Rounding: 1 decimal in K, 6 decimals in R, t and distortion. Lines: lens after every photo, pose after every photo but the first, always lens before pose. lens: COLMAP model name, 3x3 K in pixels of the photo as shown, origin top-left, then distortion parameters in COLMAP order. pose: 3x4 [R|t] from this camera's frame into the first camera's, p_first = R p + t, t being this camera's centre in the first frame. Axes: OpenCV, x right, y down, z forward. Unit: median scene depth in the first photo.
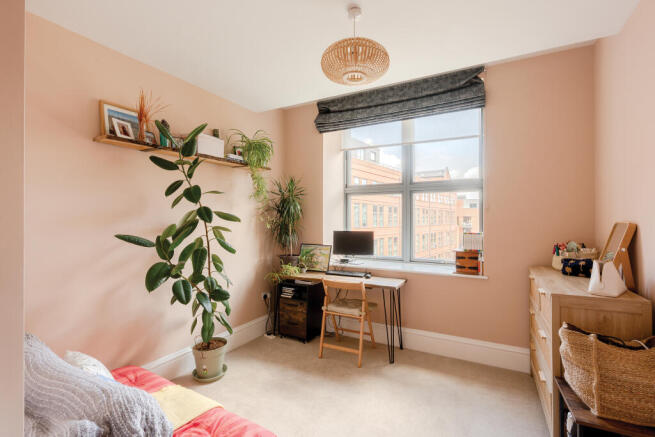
lens RADIAL K [[304.2, 0, 322.6], [0, 304.2, 213.5], [0, 0, 1]] dist [-0.002438, 0.002903]
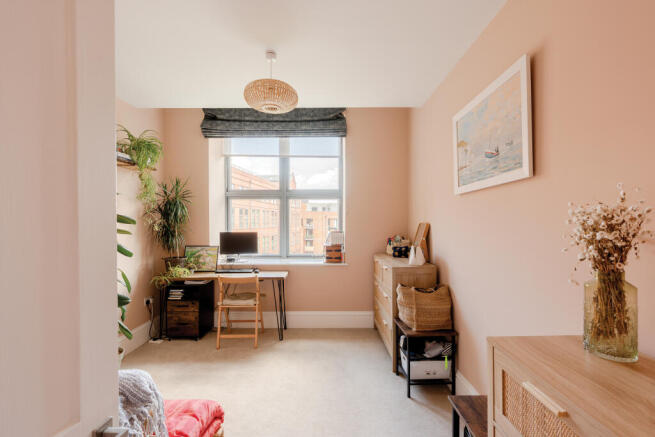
lens RADIAL K [[304.2, 0, 330.4], [0, 304.2, 219.2], [0, 0, 1]] dist [-0.002438, 0.002903]
pose [[0.869833, 0.000982, 0.493345, -0.183873], [-0.006912, 0.999924, 0.010198, -0.002782], [-0.493297, -0.012281, 0.869774, -0.131986]]
